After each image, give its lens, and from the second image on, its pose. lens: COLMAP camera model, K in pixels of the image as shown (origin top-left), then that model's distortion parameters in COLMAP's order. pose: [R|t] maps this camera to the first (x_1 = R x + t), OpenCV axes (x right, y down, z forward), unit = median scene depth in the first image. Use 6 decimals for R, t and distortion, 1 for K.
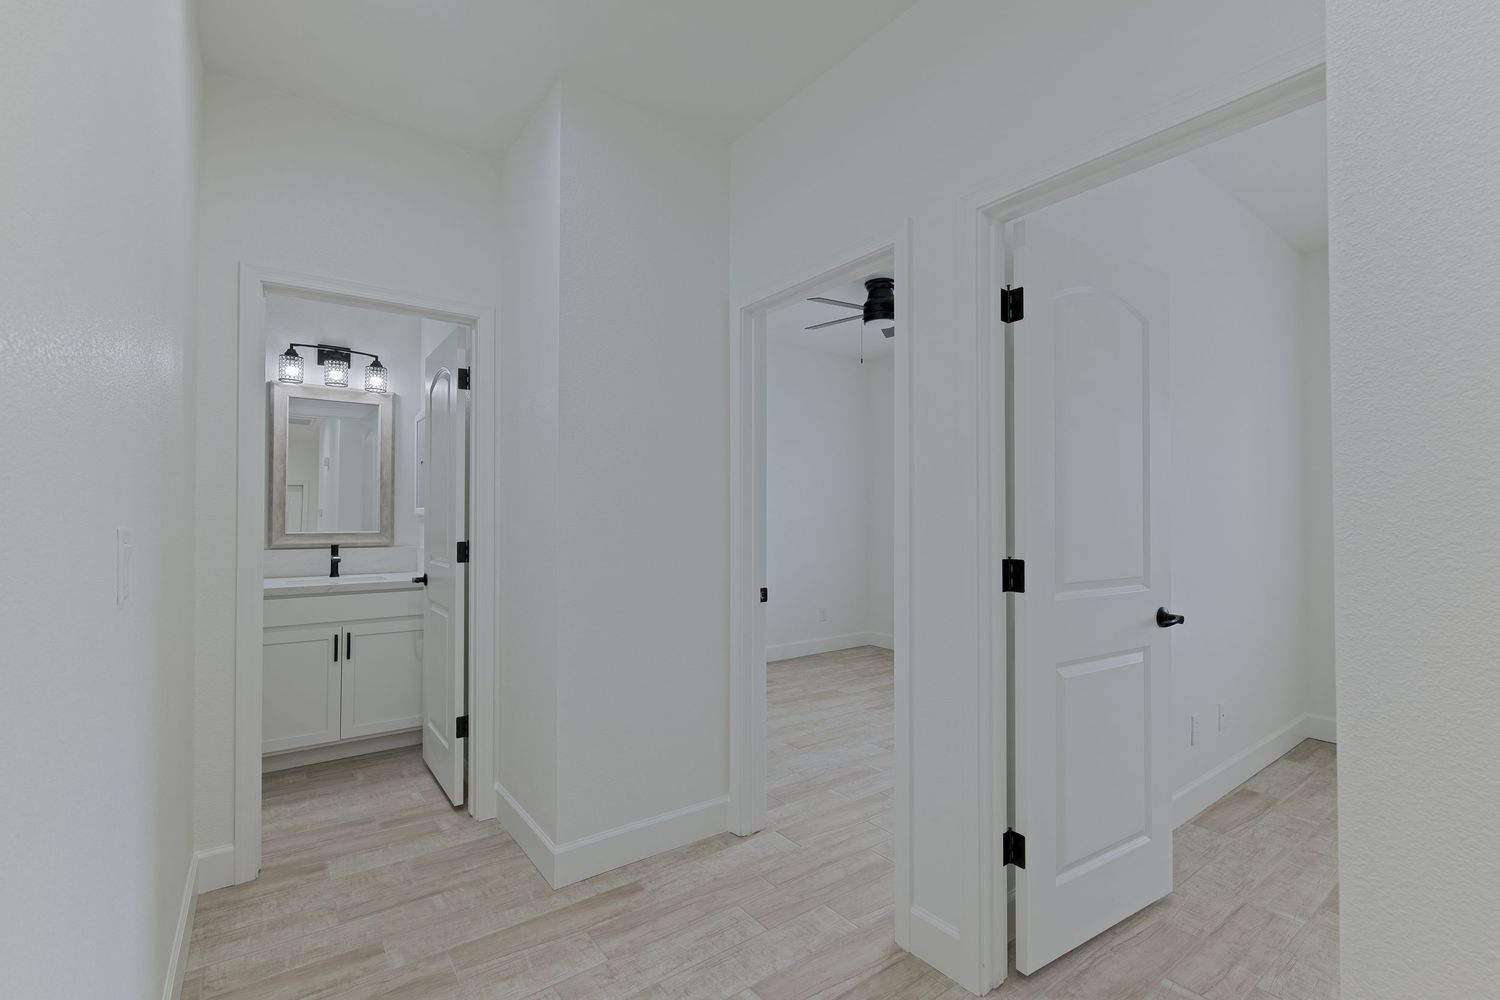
lens RADIAL K [[663.3, 0, 751.1], [0, 663.3, 503.2], [0, 0, 1]] dist [-0.000828, -0.000466]
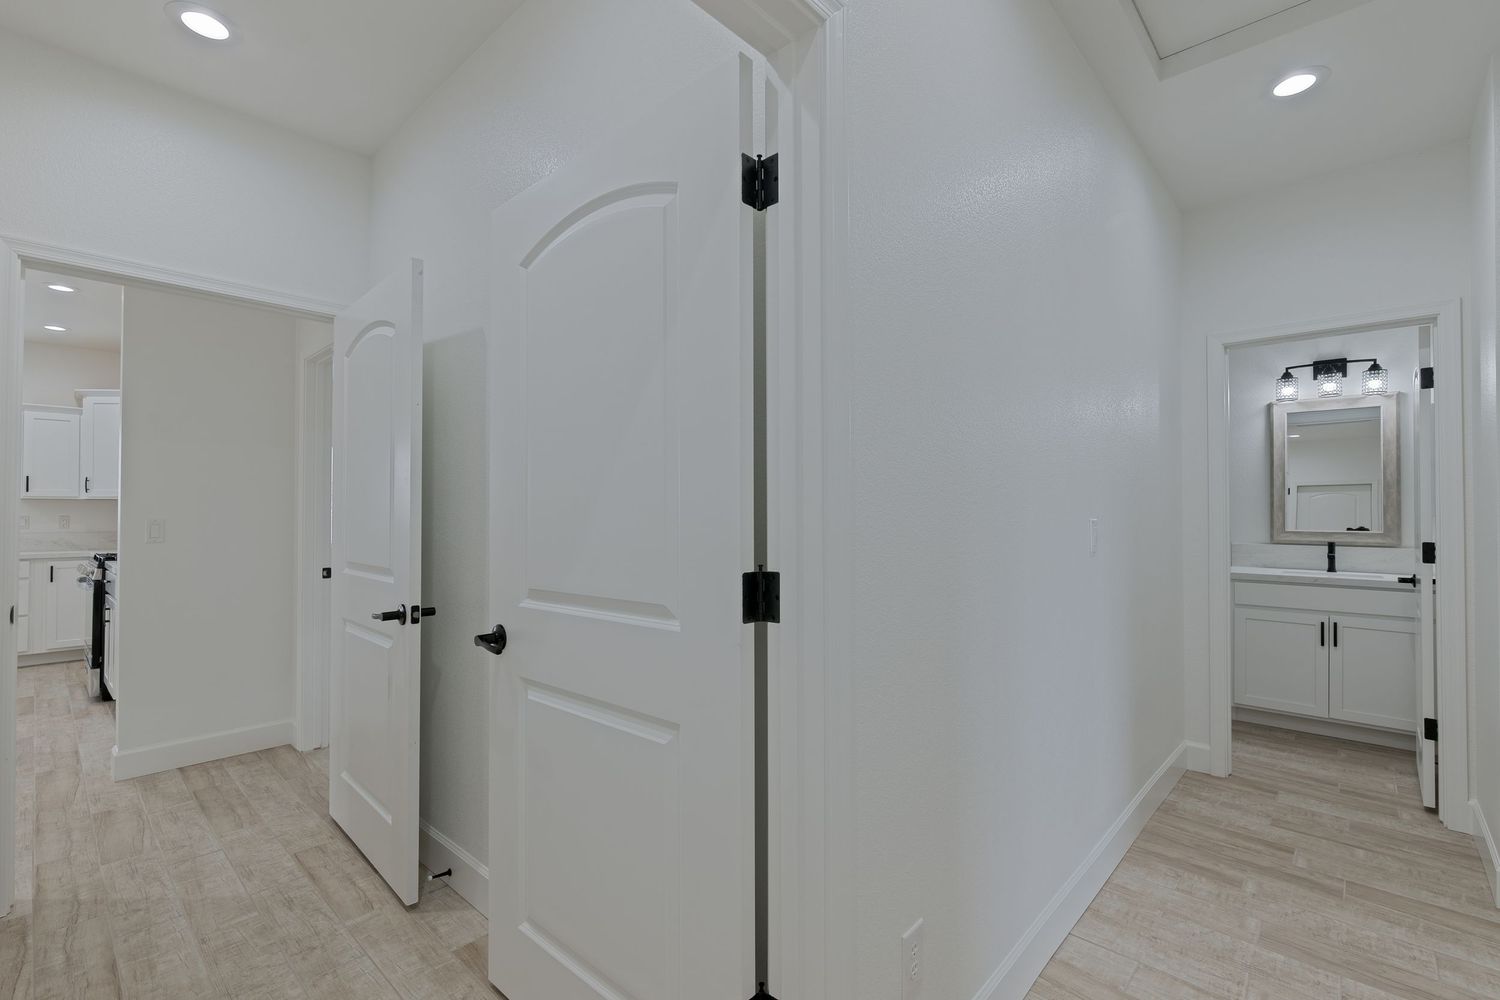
lens RADIAL K [[663.3, 0, 751.1], [0, 663.3, 503.2], [0, 0, 1]] dist [-0.000828, -0.000466]
pose [[0.181693, -0.013134, -0.983268, 0.282795], [0.011492, 0.999871, -0.011232, -0.000776], [0.983288, -0.009259, 0.181820, -0.140484]]
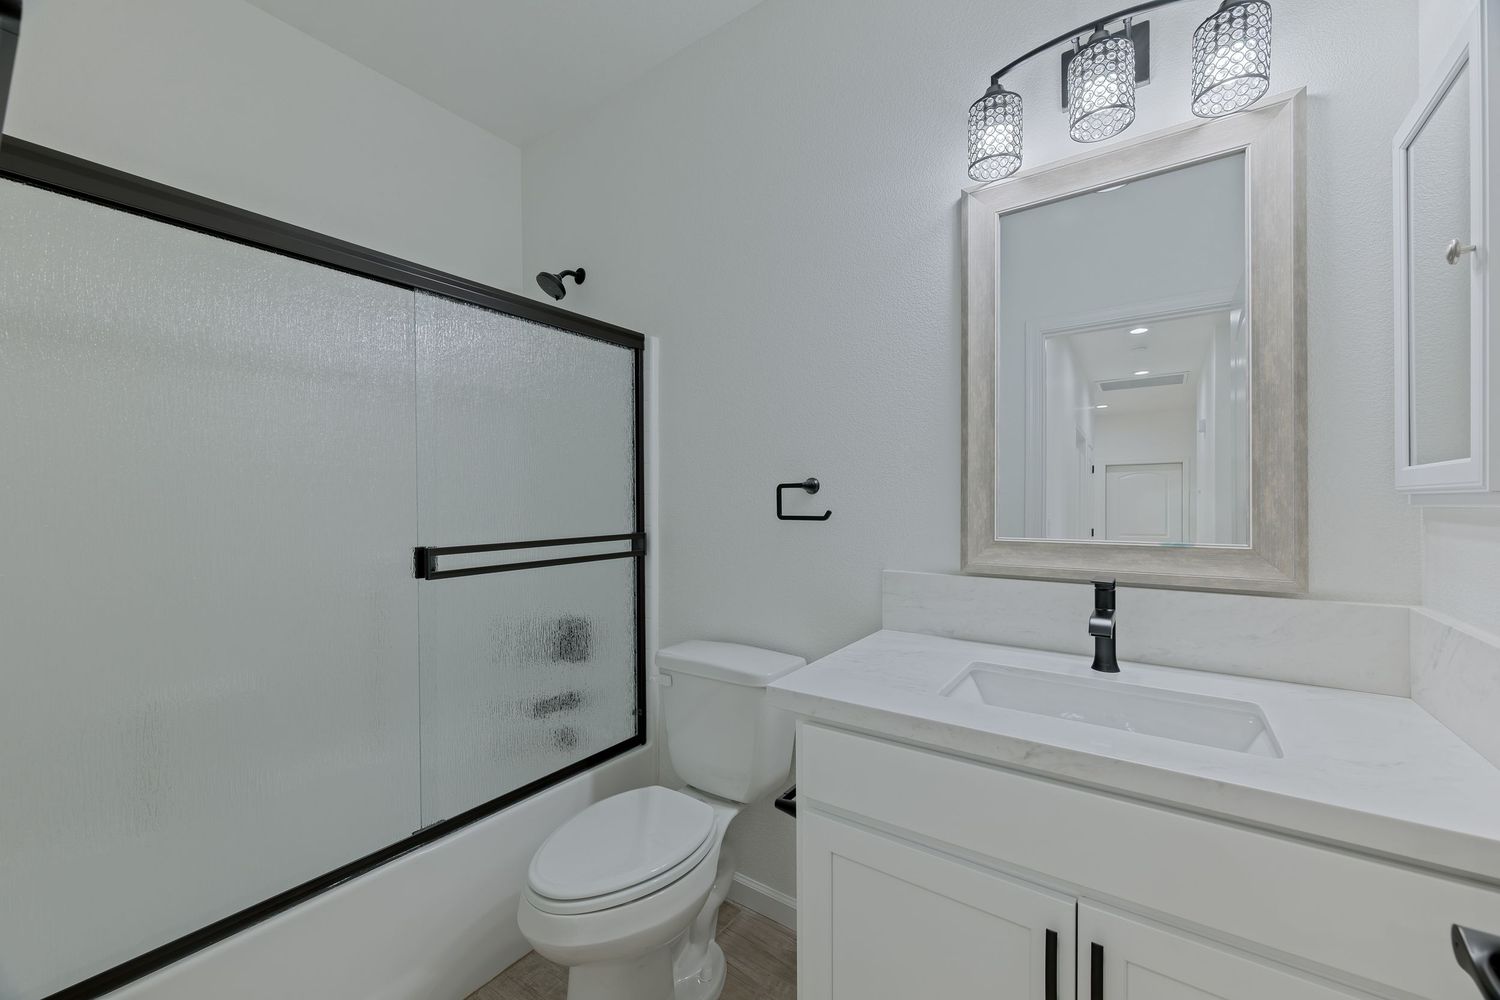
lens RADIAL K [[588.4, 0, 750.0], [0, 588.4, 500.0], [0, 0, 1]] dist [0.000586, -0.000059]
pose [[0.303533, -0.002196, -0.952819, -0.405215], [0.019791, 0.999796, 0.004000, 0.016169], [0.952616, -0.020072, 0.303514, 0.761246]]
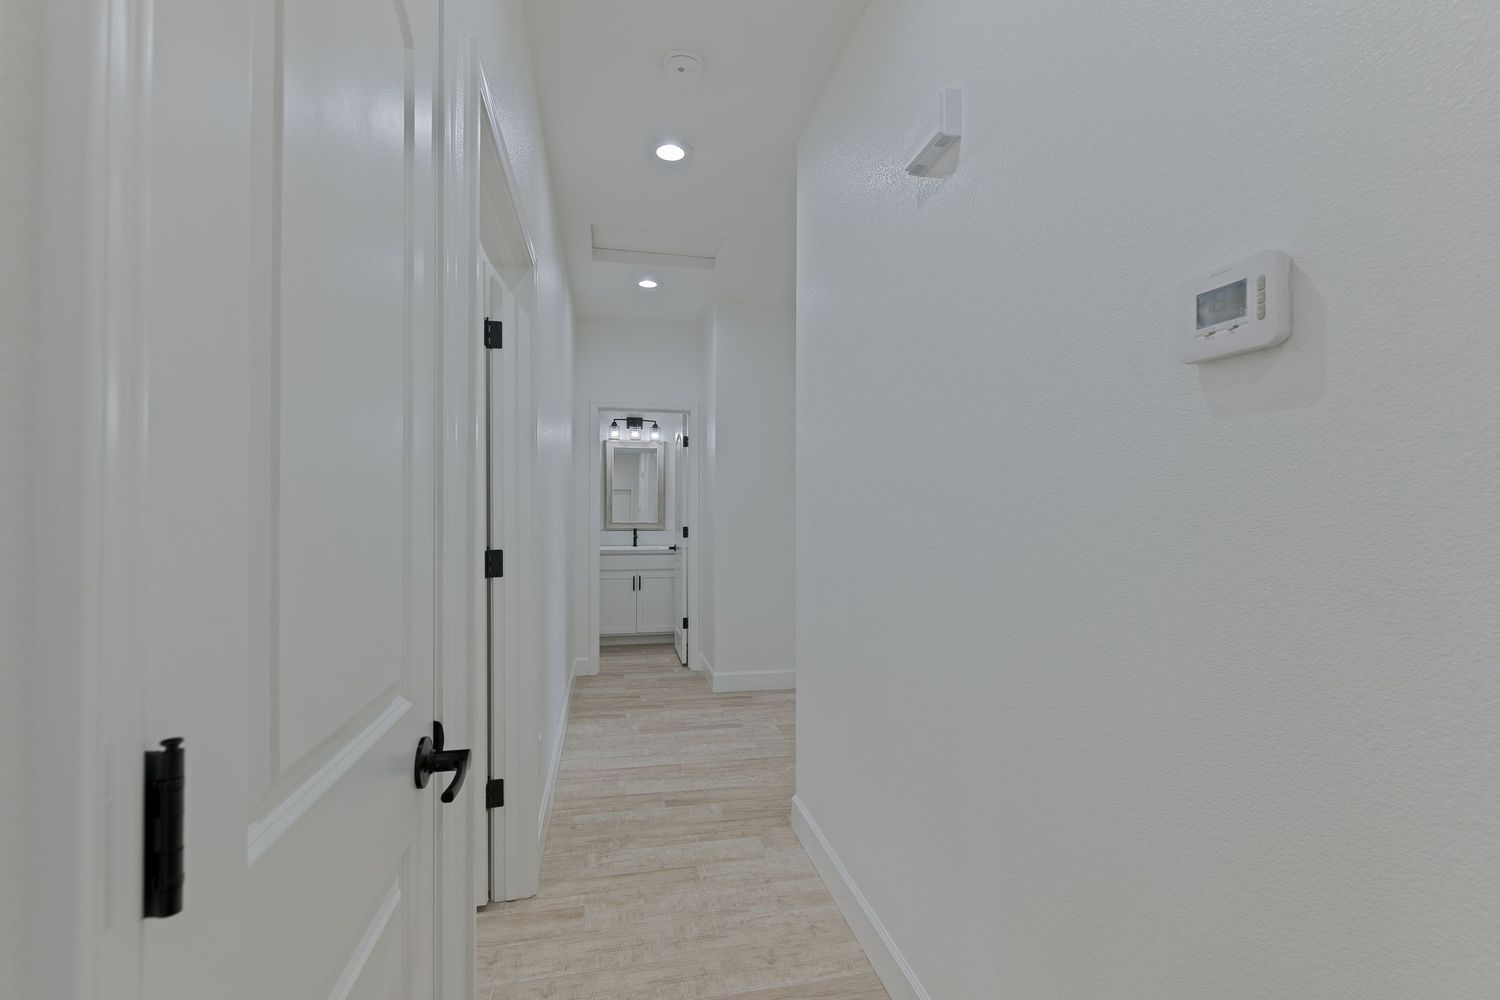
lens RADIAL K [[663.3, 0, 751.1], [0, 663.3, 503.2], [0, 0, 1]] dist [-0.000828, -0.000466]
pose [[0.910045, -0.001949, -0.414504, 0.423878], [0.004347, 0.999979, 0.004843, -0.014860], [0.414486, -0.006210, 0.910034, -0.530464]]
